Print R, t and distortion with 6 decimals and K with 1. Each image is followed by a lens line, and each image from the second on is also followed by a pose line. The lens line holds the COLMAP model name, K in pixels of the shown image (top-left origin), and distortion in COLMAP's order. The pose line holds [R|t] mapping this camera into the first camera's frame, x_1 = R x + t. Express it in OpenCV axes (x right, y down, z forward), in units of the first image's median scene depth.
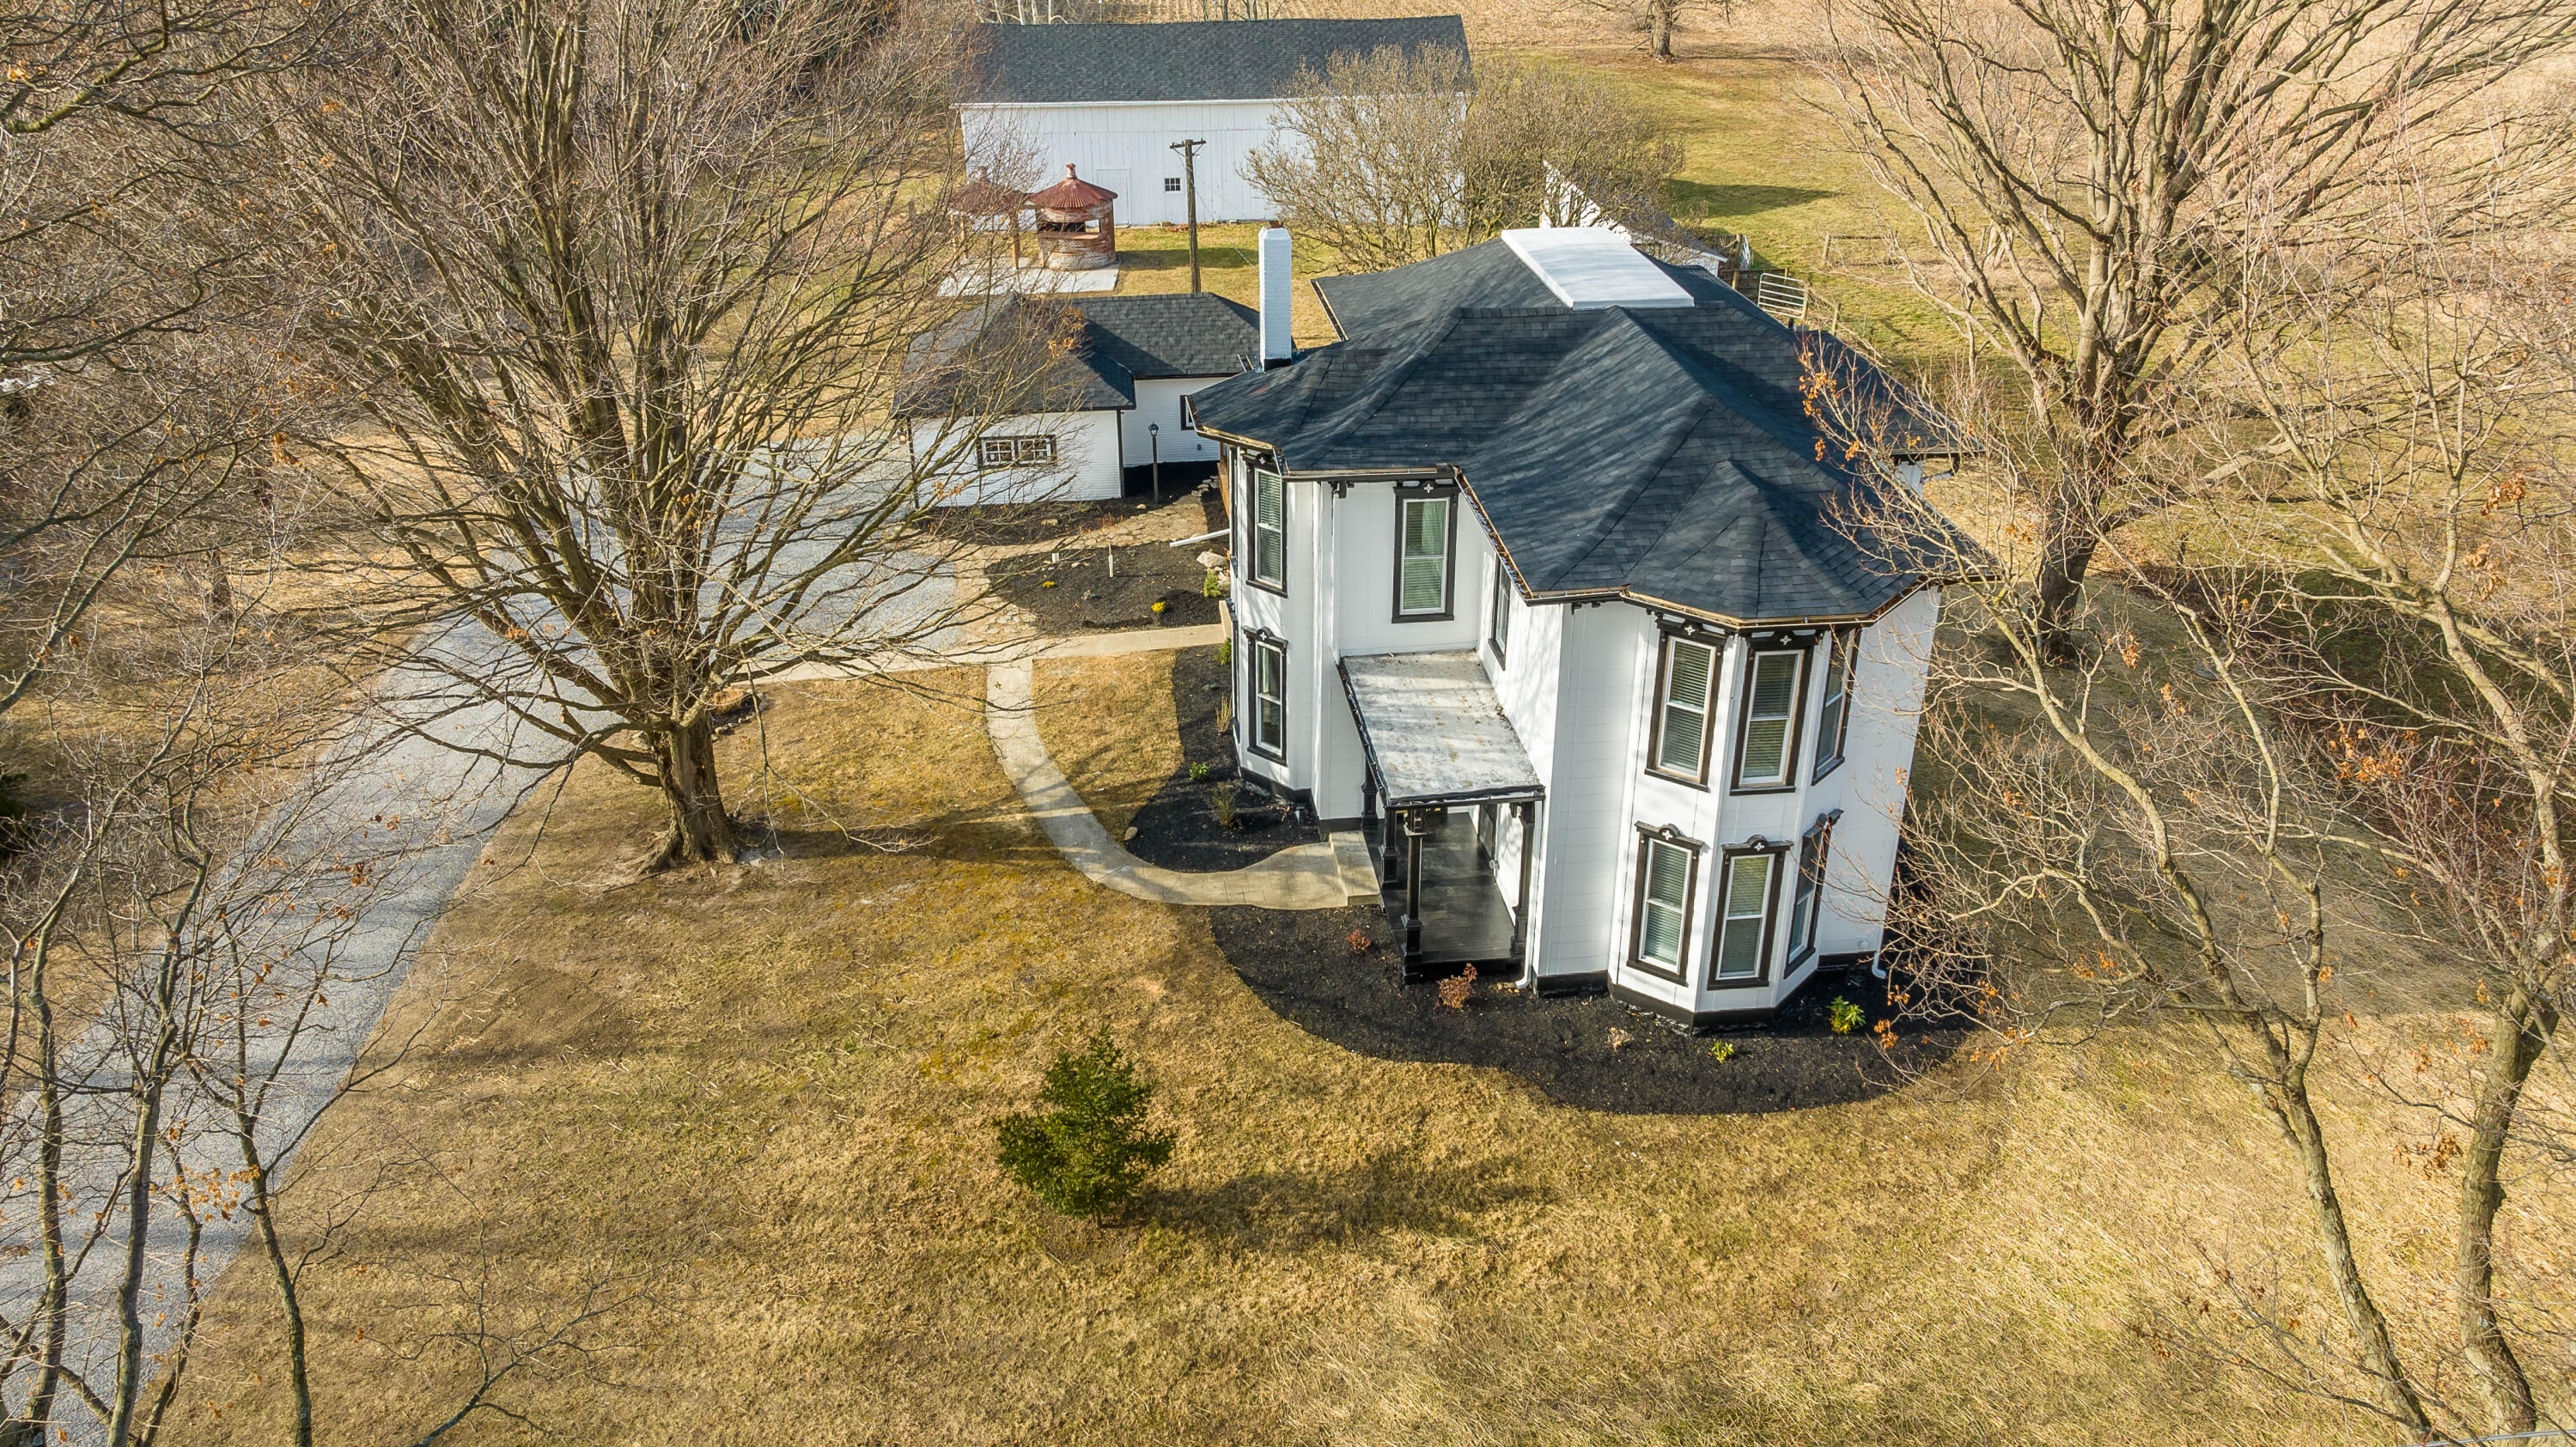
lens RADIAL K [[1820.6, 0, 1288.0], [0, 1820.6, 723.5], [0, 0, 1]] dist [0.003109, -0.000044]
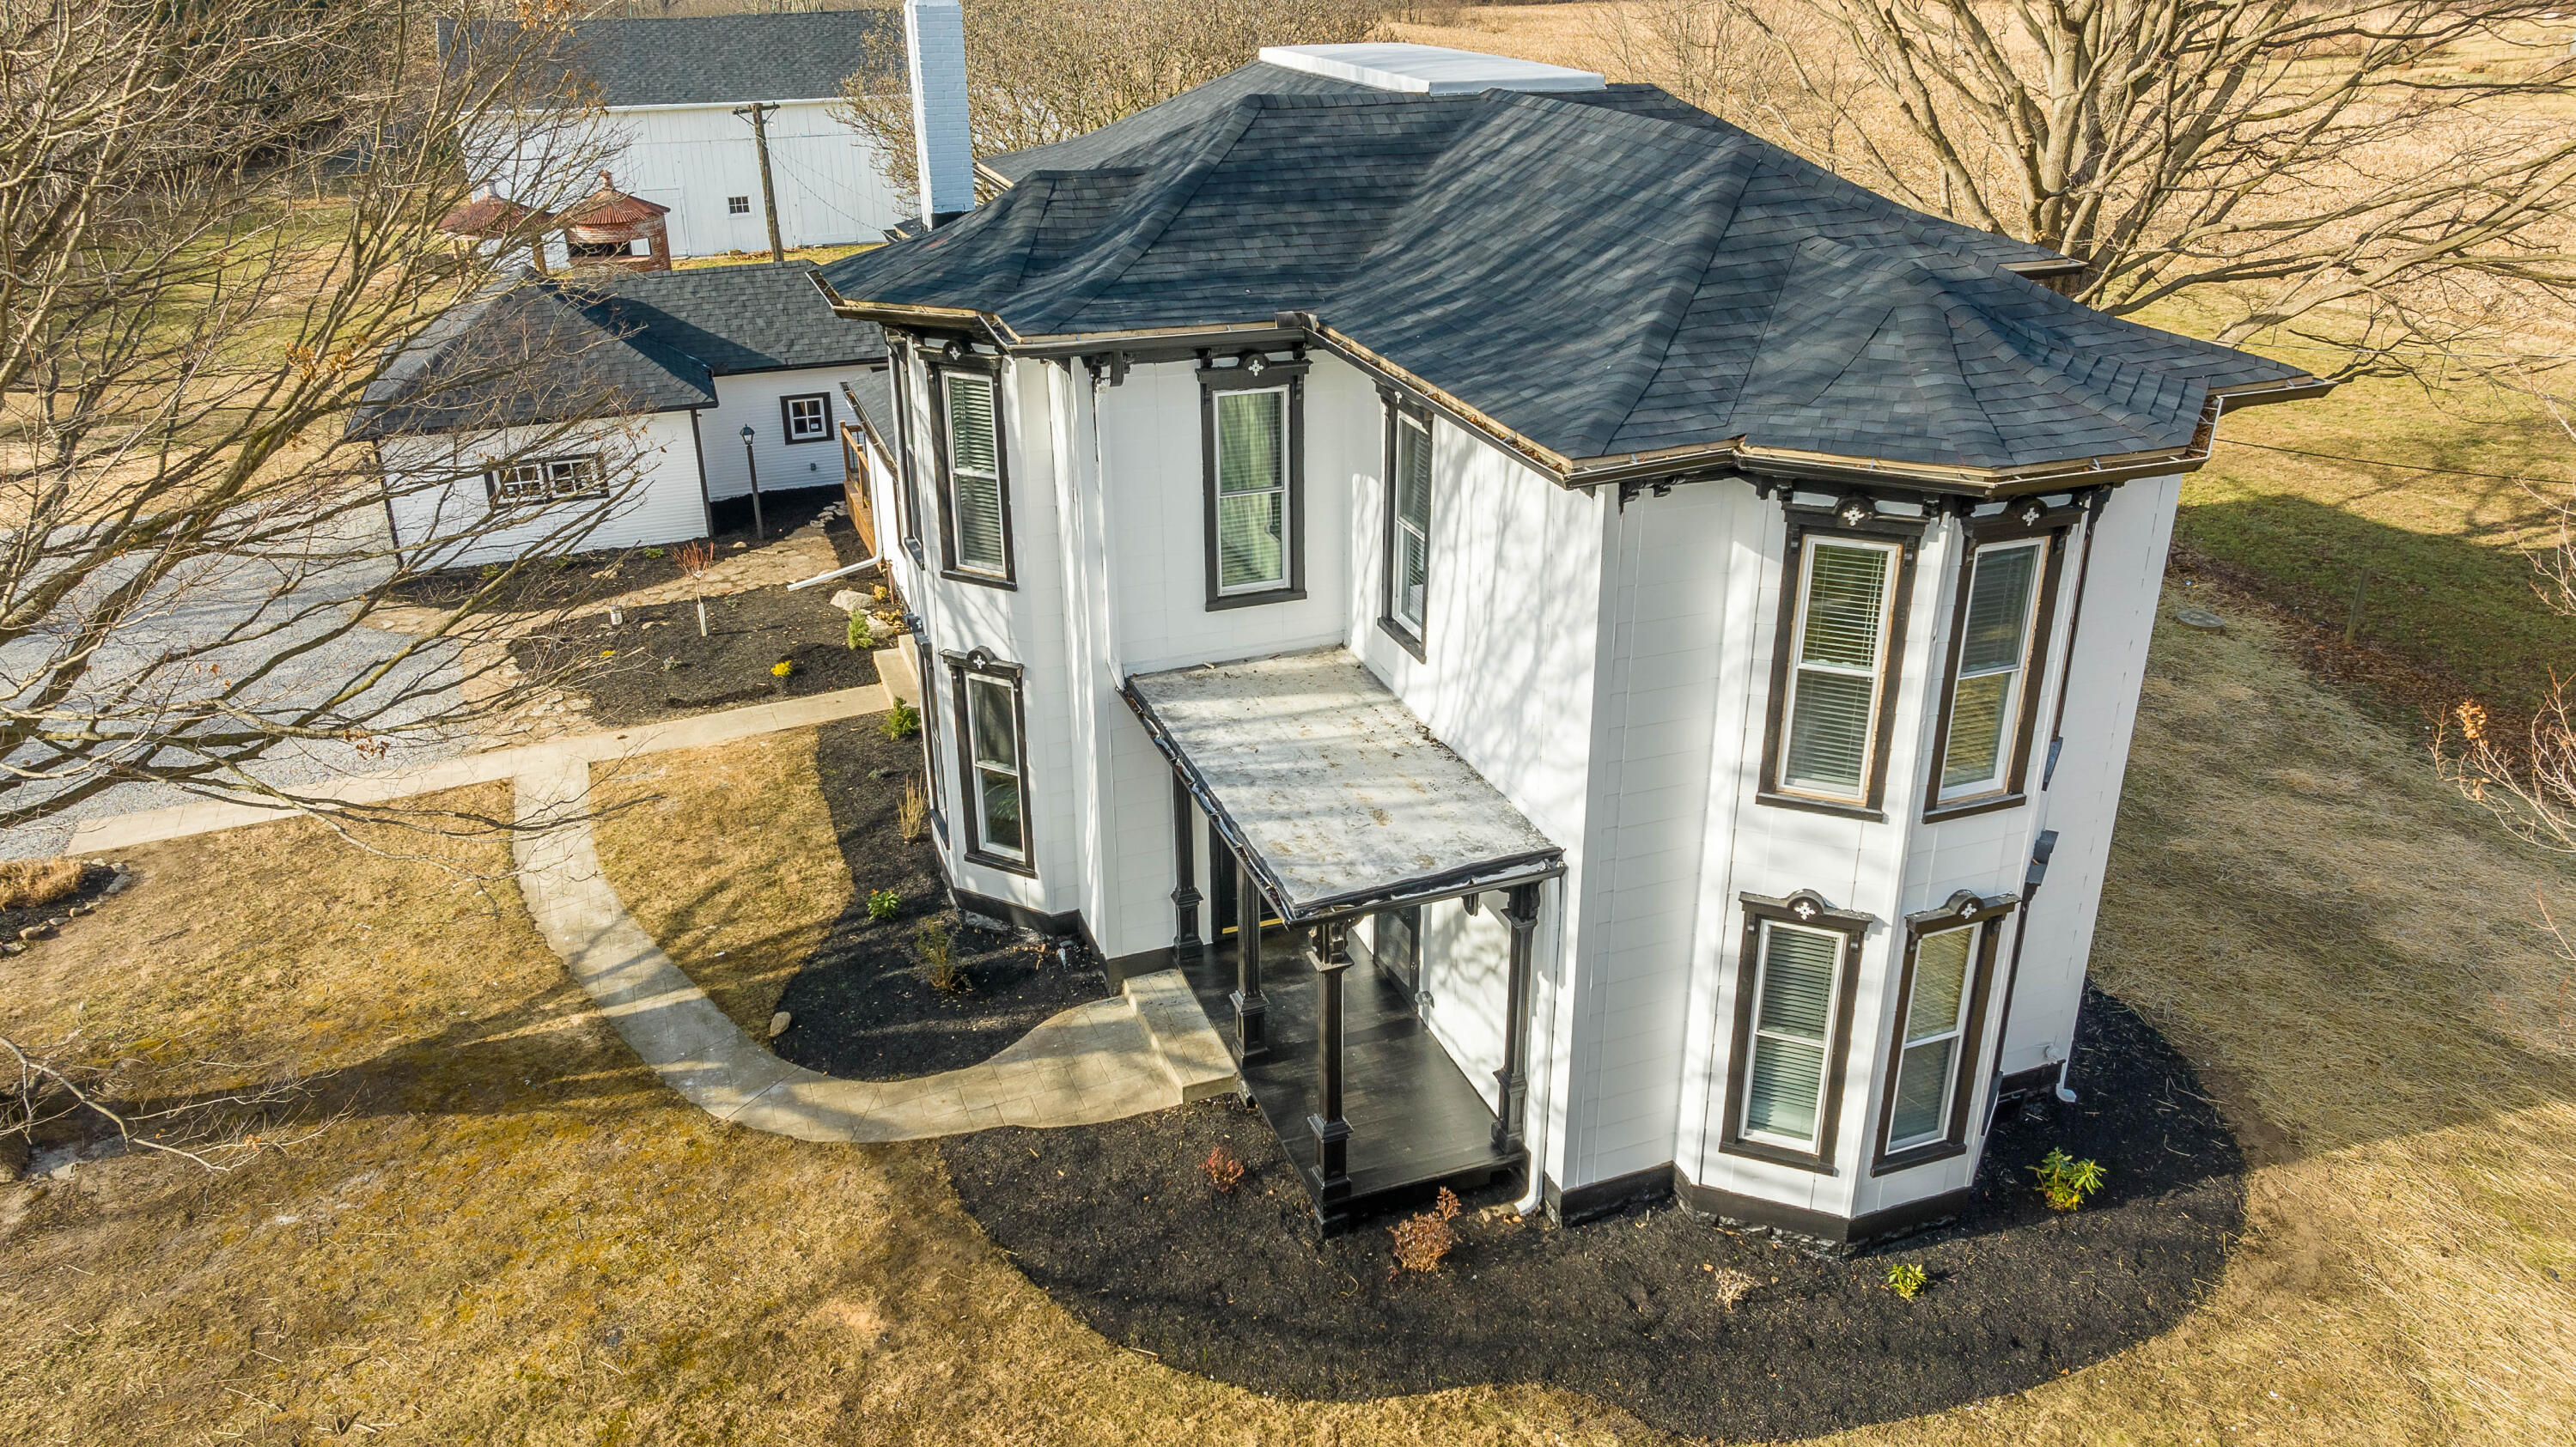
lens RADIAL K [[1810.4, 0, 1295.8], [0, 1810.4, 711.2], [0, 0, 1]] dist [-0.020614, -0.001032]
pose [[0.971360, -0.097636, 0.216627, -0.044754], [0.112103, 0.992146, -0.055500, 0.012609], [-0.209507, 0.078195, 0.974676, 0.426832]]
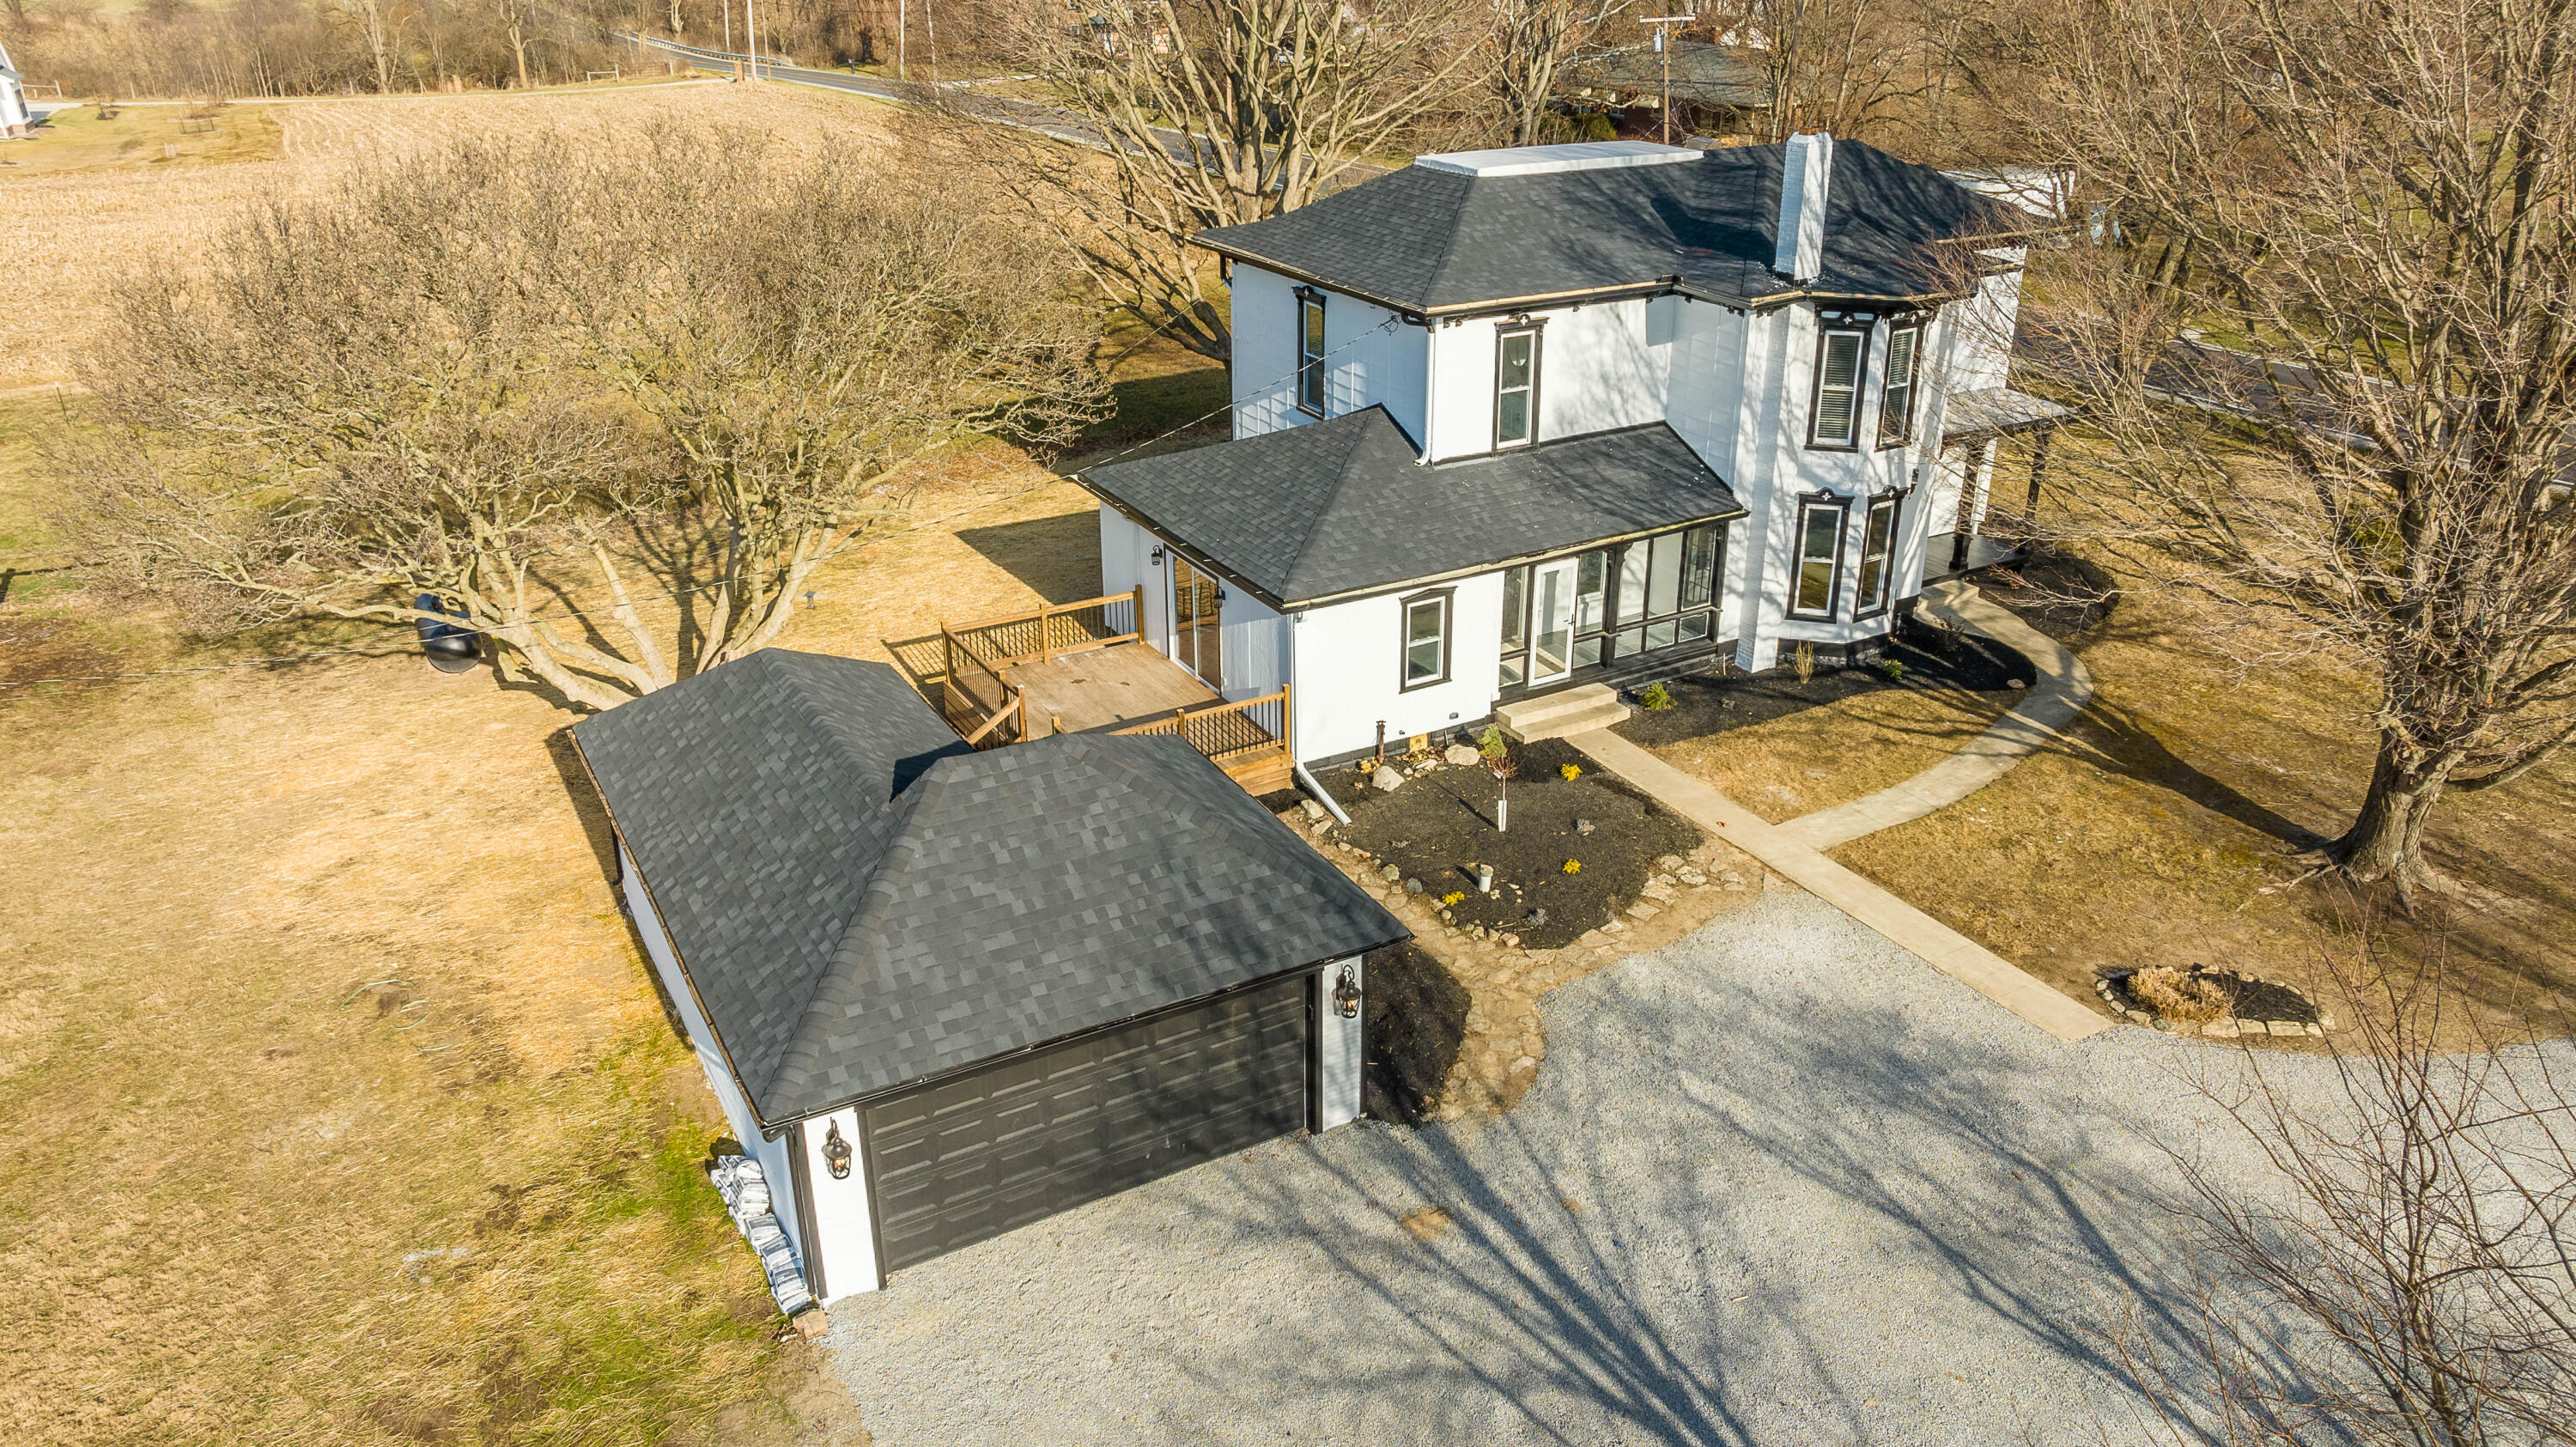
lens RADIAL K [[1810.7, 0, 1295.8], [0, 1810.7, 711.2], [0, 0, 1]] dist [-0.020614, -0.001032]
pose [[-0.392238, -0.363411, 0.845033, -0.865550], [0.430766, 0.739128, 0.517814, -0.691777], [-0.812767, 0.567118, -0.133369, 1.591223]]
